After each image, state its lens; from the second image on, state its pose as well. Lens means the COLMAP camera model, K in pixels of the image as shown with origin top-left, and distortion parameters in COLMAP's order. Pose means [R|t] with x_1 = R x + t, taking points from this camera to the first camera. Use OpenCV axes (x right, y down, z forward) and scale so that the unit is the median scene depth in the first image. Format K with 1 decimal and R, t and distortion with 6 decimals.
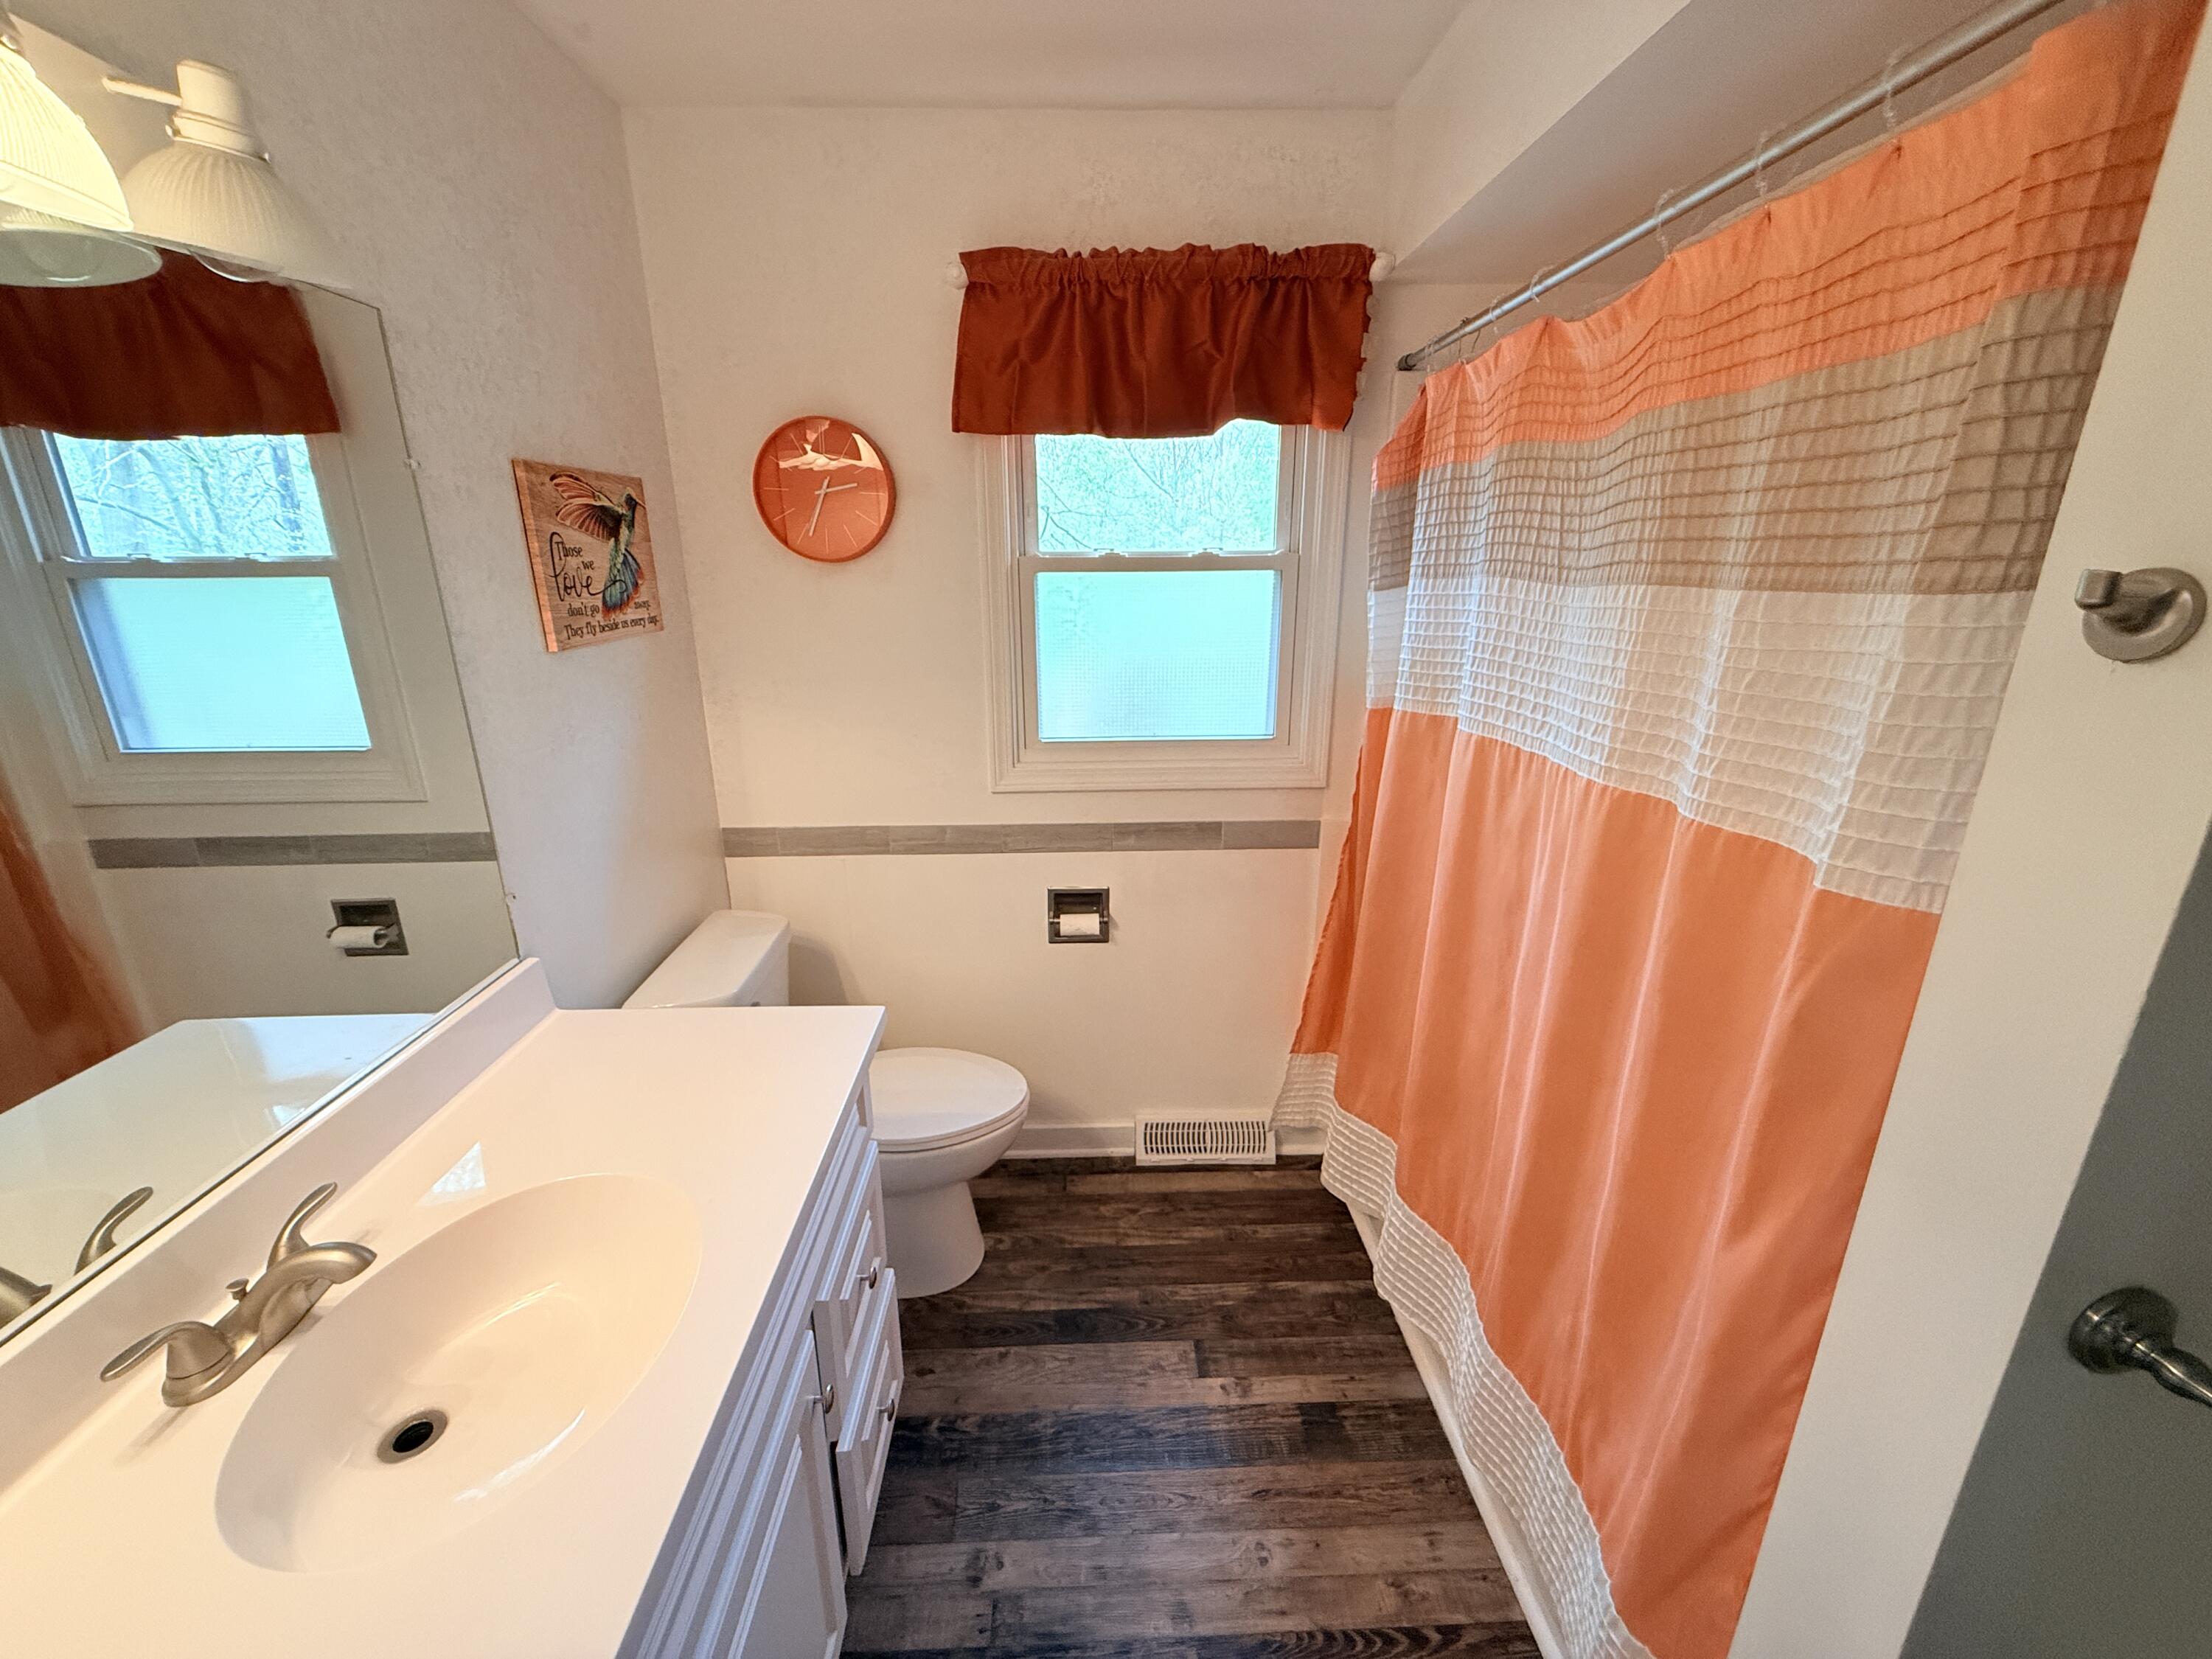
lens RADIAL K [[873.6, 0, 1104.0], [0, 873.6, 826.8], [0, 0, 1]] dist [-0.003447, 0.000565]
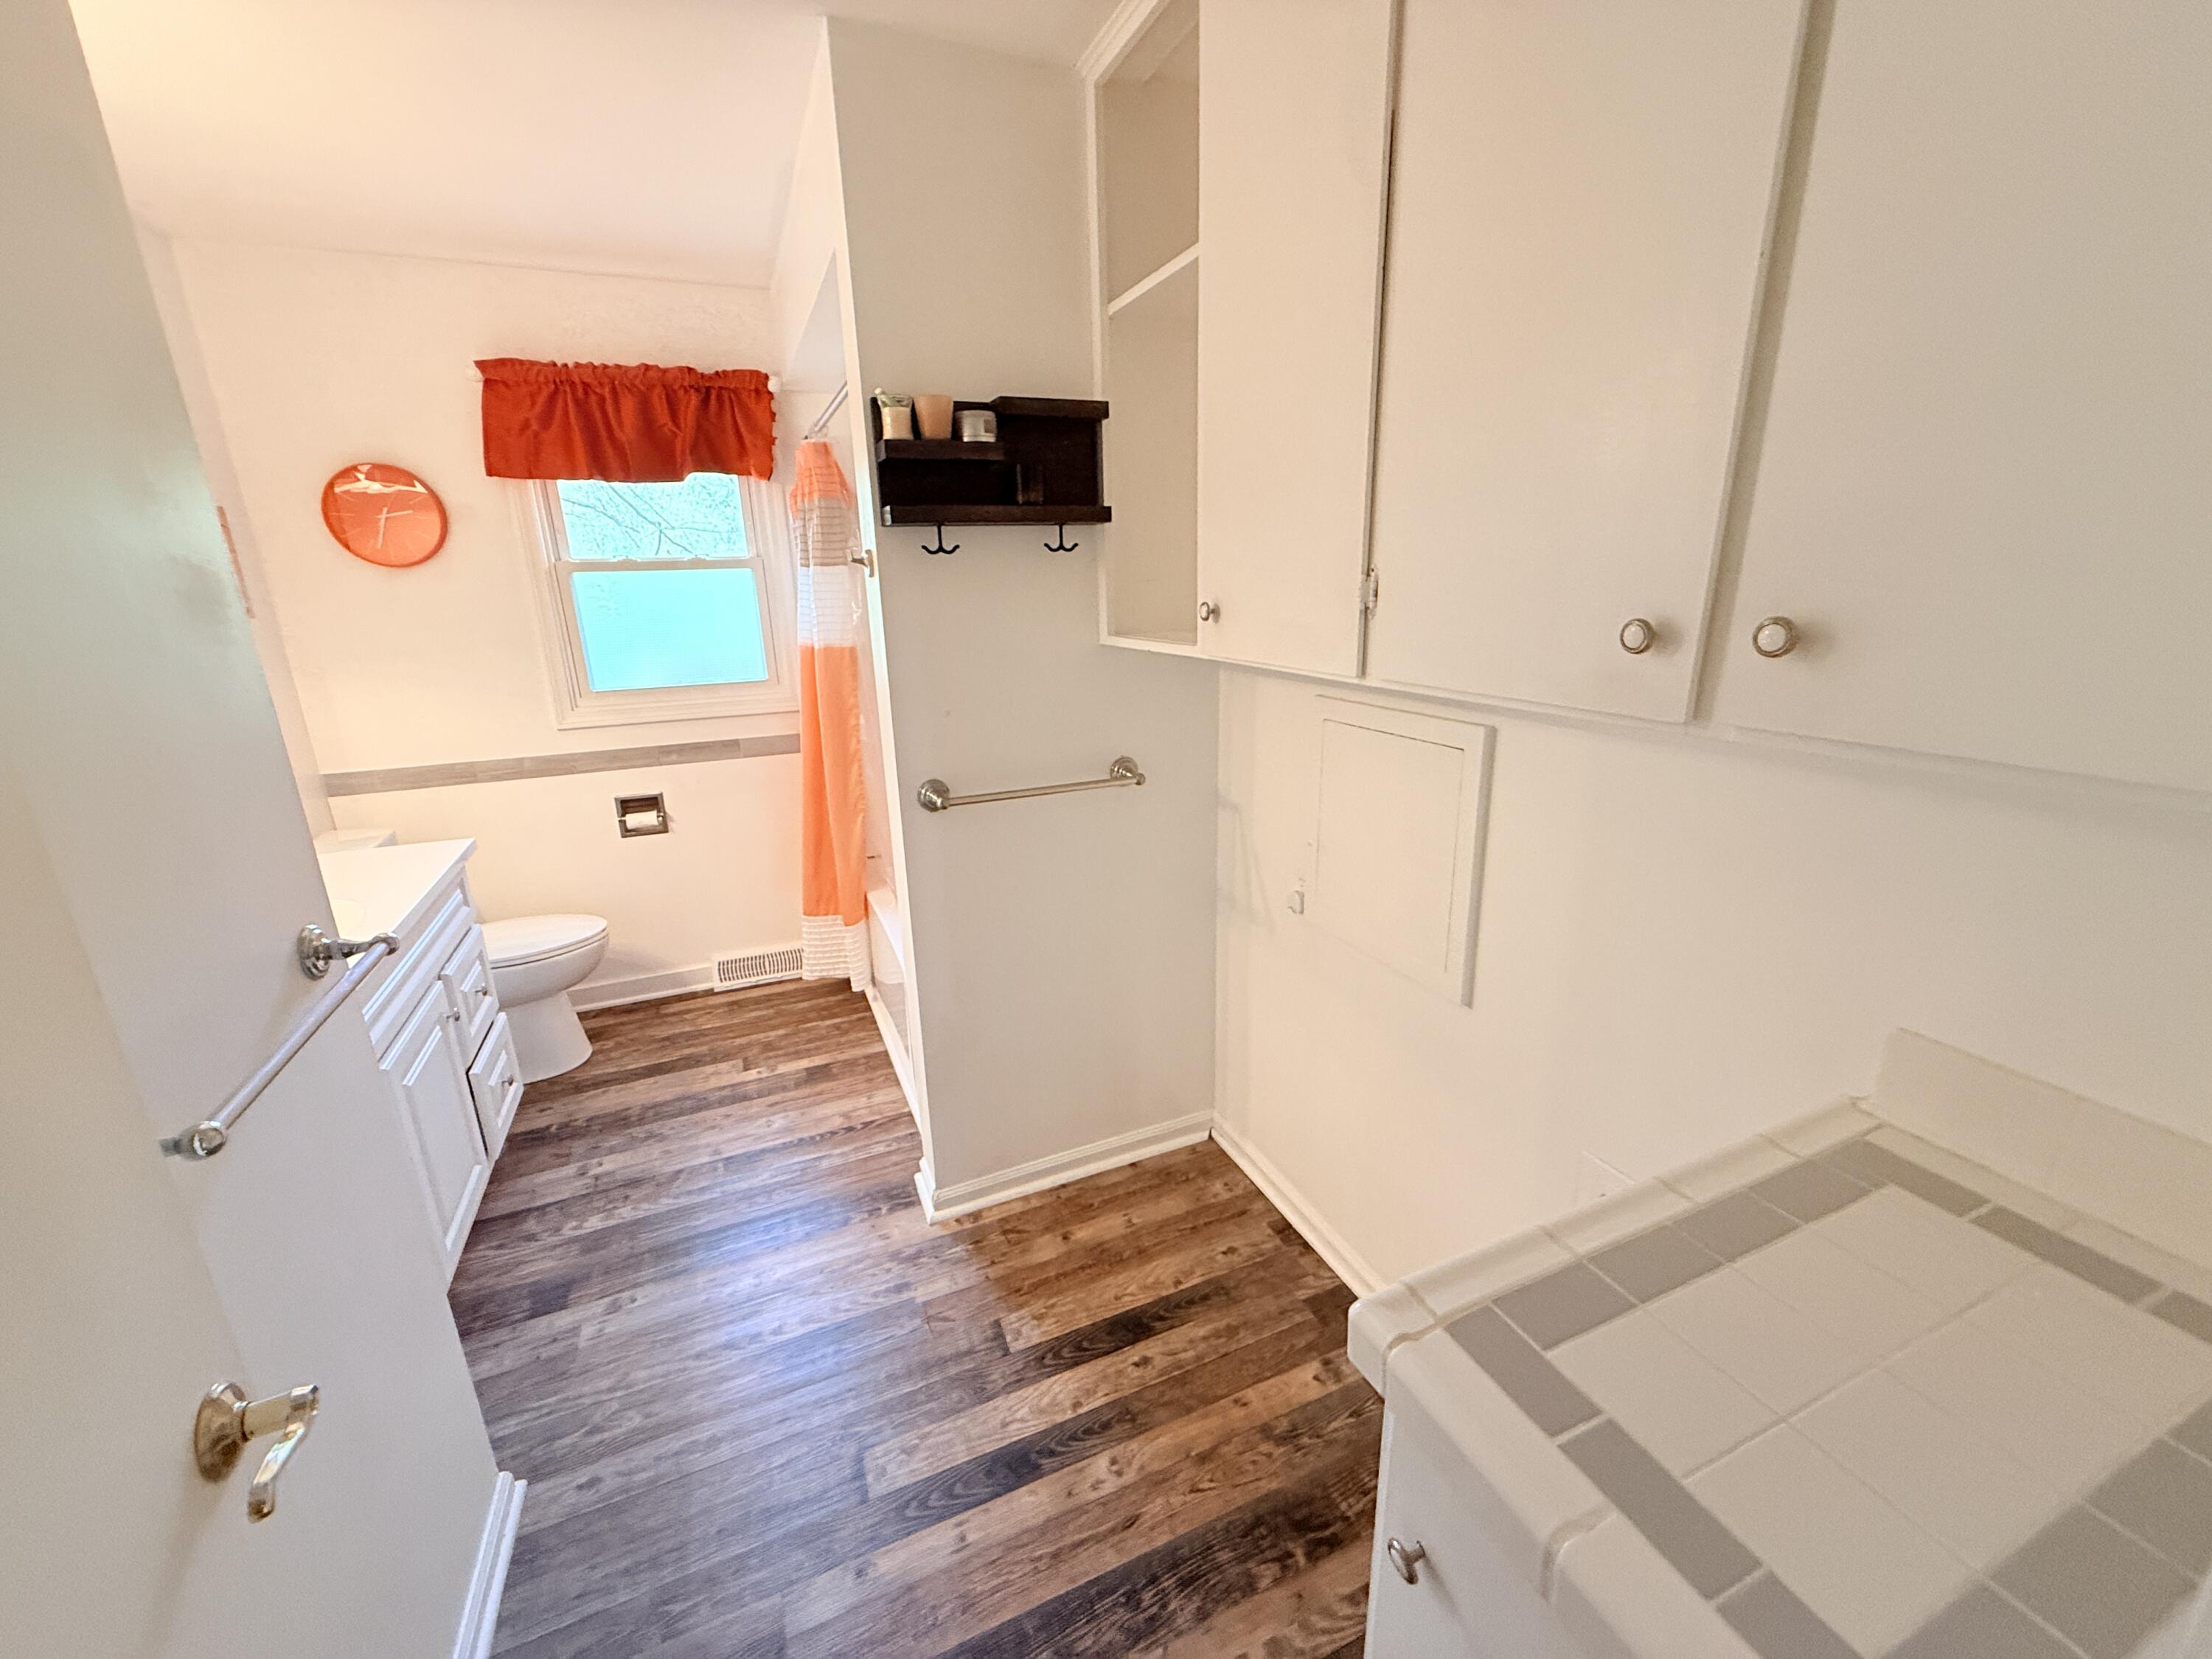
lens RADIAL K [[873.6, 0, 1104.0], [0, 873.6, 829.5], [0, 0, 1]] dist [-0.003447, 0.000565]
pose [[0.930598, -0.118387, 0.346369, 0.208128], [0.122300, 0.992436, 0.010622, 0.239385], [-0.345007, 0.032476, 0.938038, -0.690554]]
